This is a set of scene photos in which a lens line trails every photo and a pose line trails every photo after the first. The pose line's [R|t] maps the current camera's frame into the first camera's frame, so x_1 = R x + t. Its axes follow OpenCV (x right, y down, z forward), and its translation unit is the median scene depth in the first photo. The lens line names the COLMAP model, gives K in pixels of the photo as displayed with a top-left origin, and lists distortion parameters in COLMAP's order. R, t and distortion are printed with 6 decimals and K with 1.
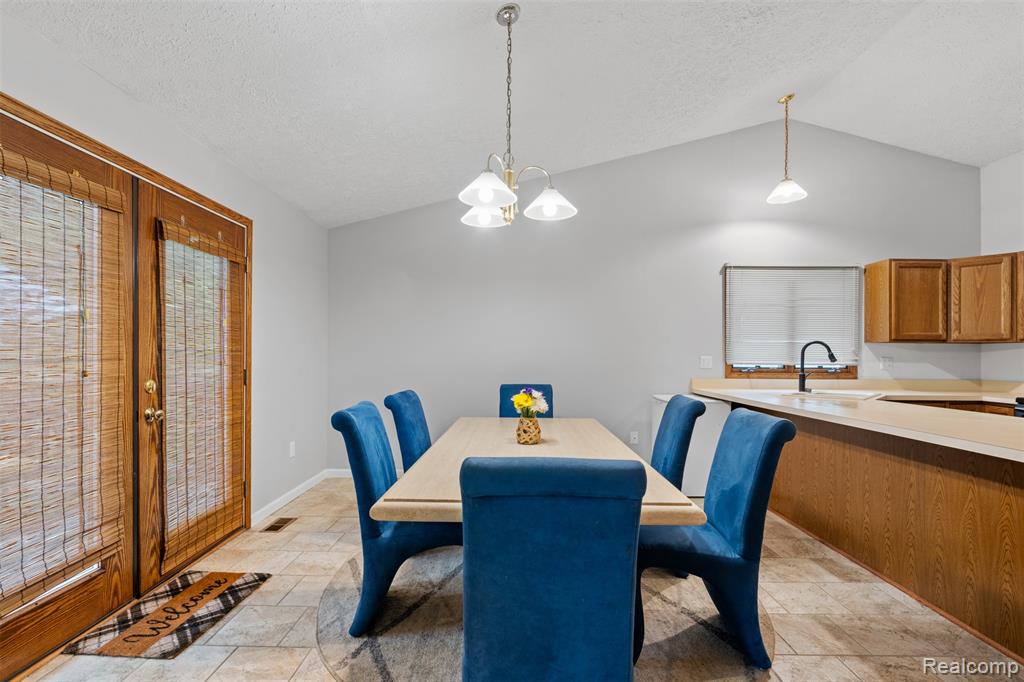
lens RADIAL K [[464.5, 0, 506.6], [0, 464.5, 354.6], [0, 0, 1]] dist [-0.015233, 0.004212]
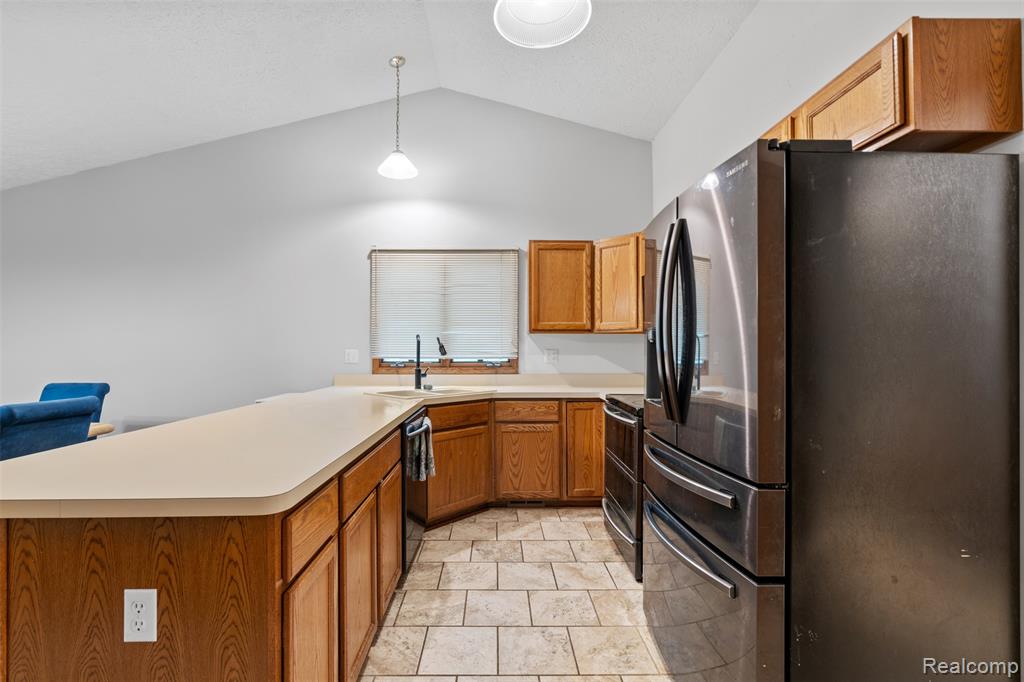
lens RADIAL K [[464.5, 0, 497.1], [0, 464.5, 348.1], [0, 0, 1]] dist [-0.015233, 0.004212]
pose [[0.999632, -0.005920, 0.026471, 0.747371], [0.006021, 0.999975, -0.003736, 0.006015], [-0.026448, 0.003894, 0.999643, 0.095846]]
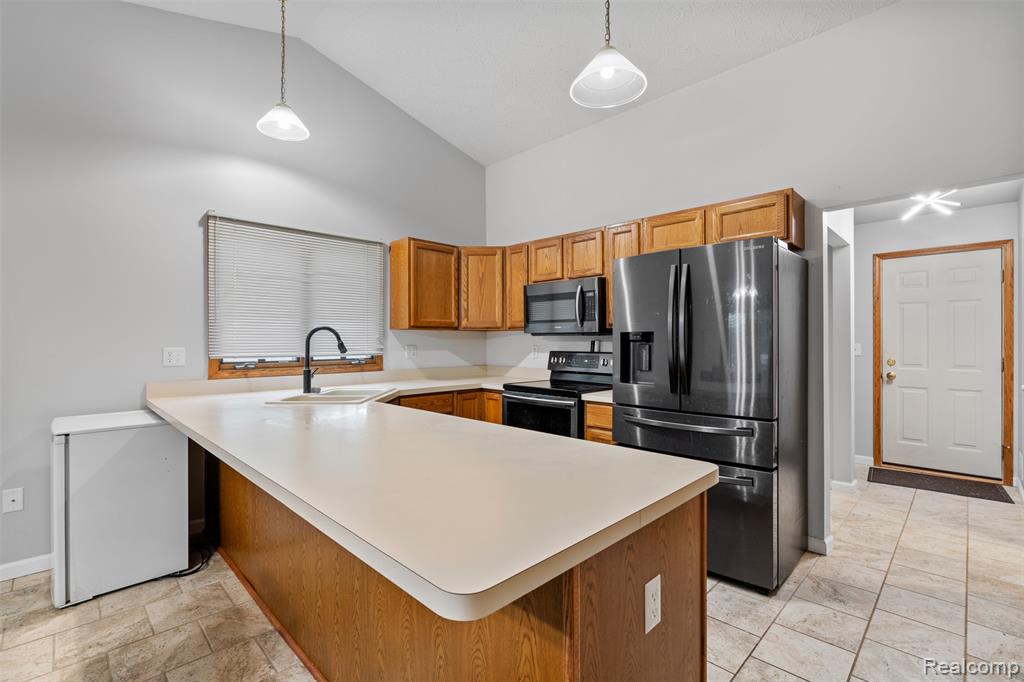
lens RADIAL K [[464.5, 0, 512.9], [0, 464.5, 342.5], [0, 0, 1]] dist [-0.015233, 0.004212]
pose [[0.692130, -0.009329, 0.721713, 0.314980], [0.005780, 0.999956, 0.007383, -0.006124], [-0.721750, -0.000938, 0.692153, 0.220861]]
